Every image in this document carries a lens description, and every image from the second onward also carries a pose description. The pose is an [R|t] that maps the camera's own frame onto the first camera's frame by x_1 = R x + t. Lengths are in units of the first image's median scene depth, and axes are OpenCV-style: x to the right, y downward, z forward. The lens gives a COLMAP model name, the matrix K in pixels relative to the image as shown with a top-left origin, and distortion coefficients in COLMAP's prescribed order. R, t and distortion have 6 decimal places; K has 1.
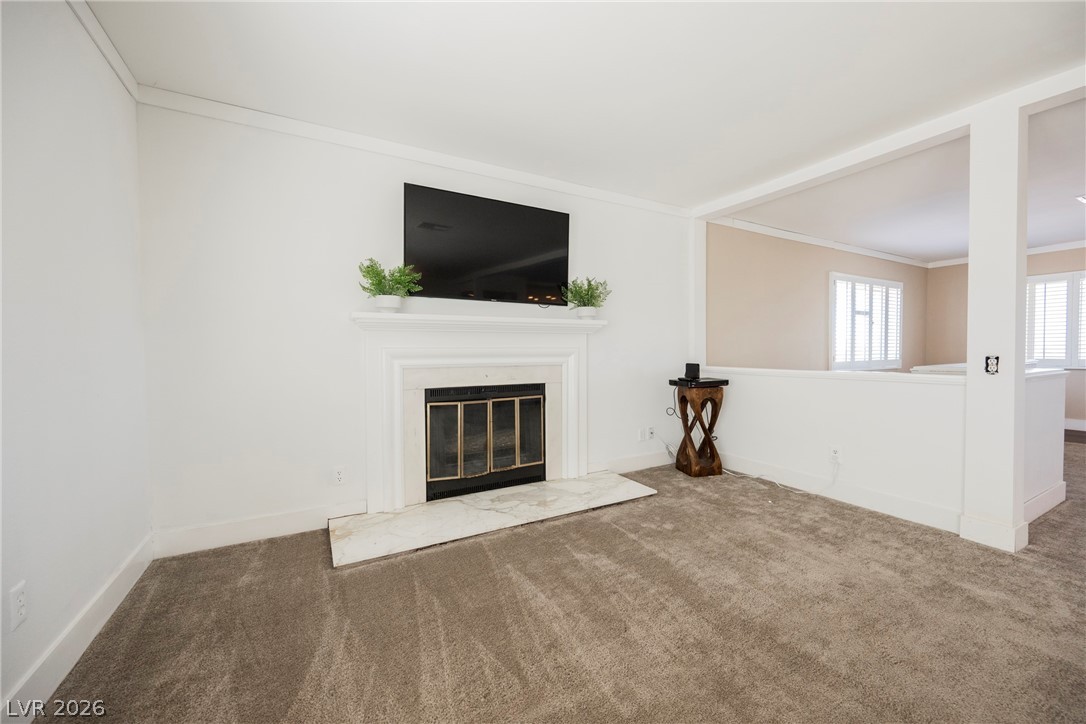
lens RADIAL K [[426.6, 0, 551.3], [0, 426.6, 362.8], [0, 0, 1]] dist [-0.002422, -0.000354]
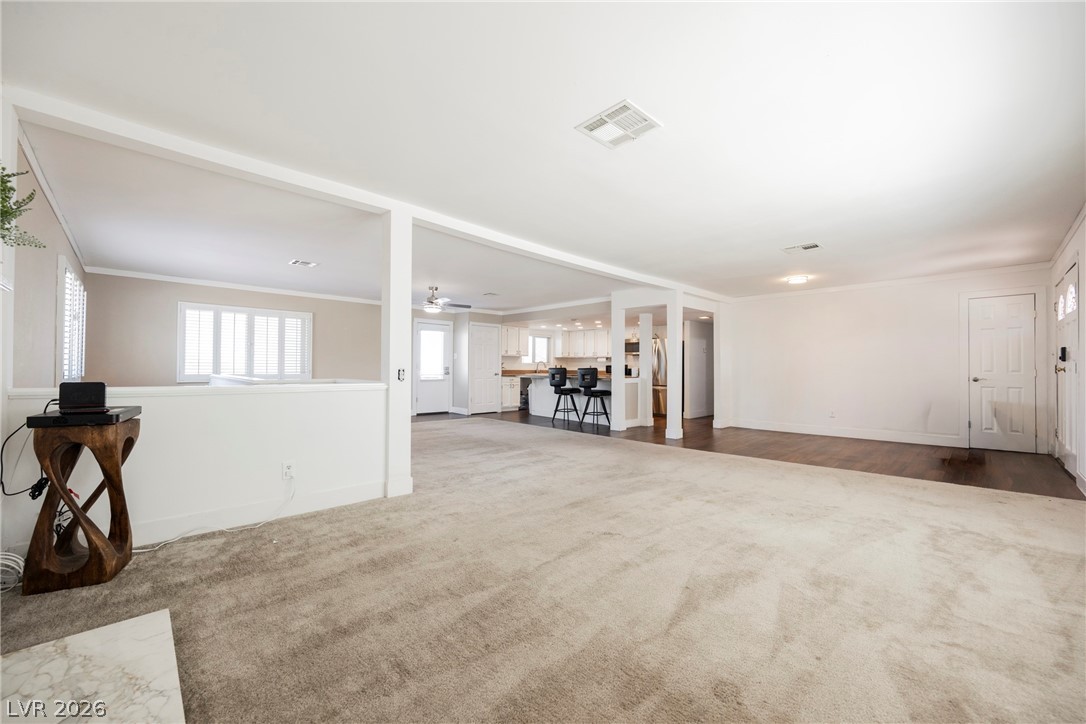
lens RADIAL K [[426.6, 0, 550.0], [0, 426.6, 359.5], [0, 0, 1]] dist [-0.002422, -0.000354]
pose [[-0.256914, 0.028087, 0.966026, -0.411970], [0.022658, 0.999478, -0.023033, -0.001164], [-0.966169, 0.015971, -0.257416, 0.630726]]
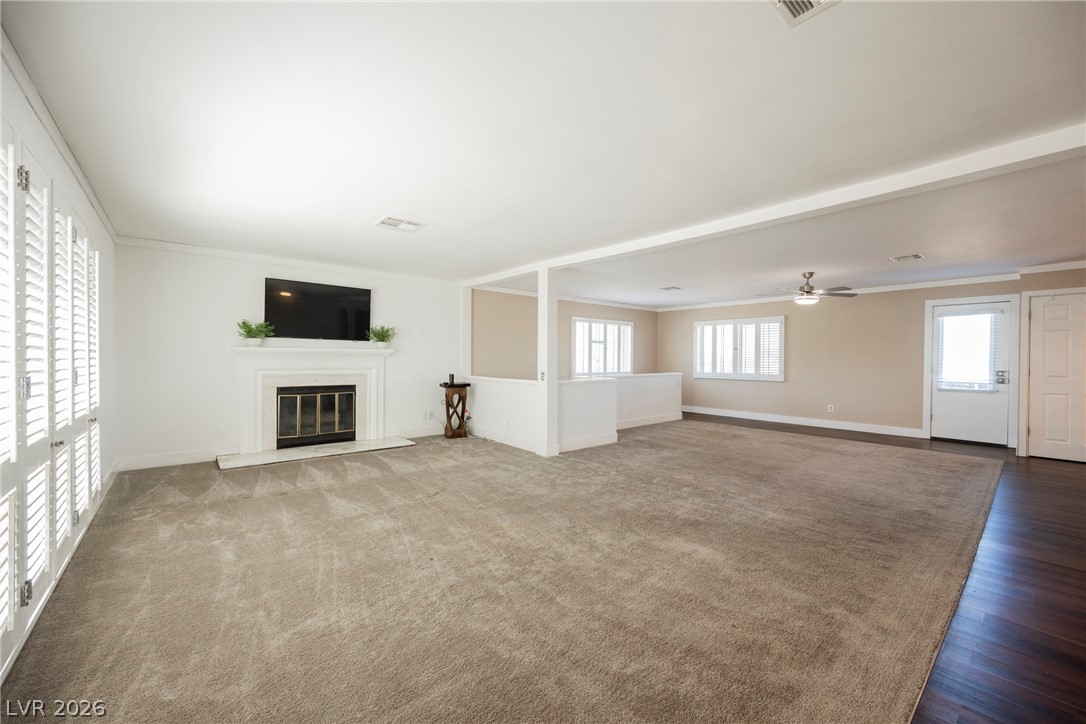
lens RADIAL K [[426.6, 0, 543.6], [0, 426.6, 363.2], [0, 0, 1]] dist [-0.002422, -0.000354]
pose [[0.982496, 0.011931, 0.185899, 0.427940], [-0.009085, 0.999828, -0.016154, -0.020710], [-0.186060, 0.014182, 0.982436, -0.887395]]
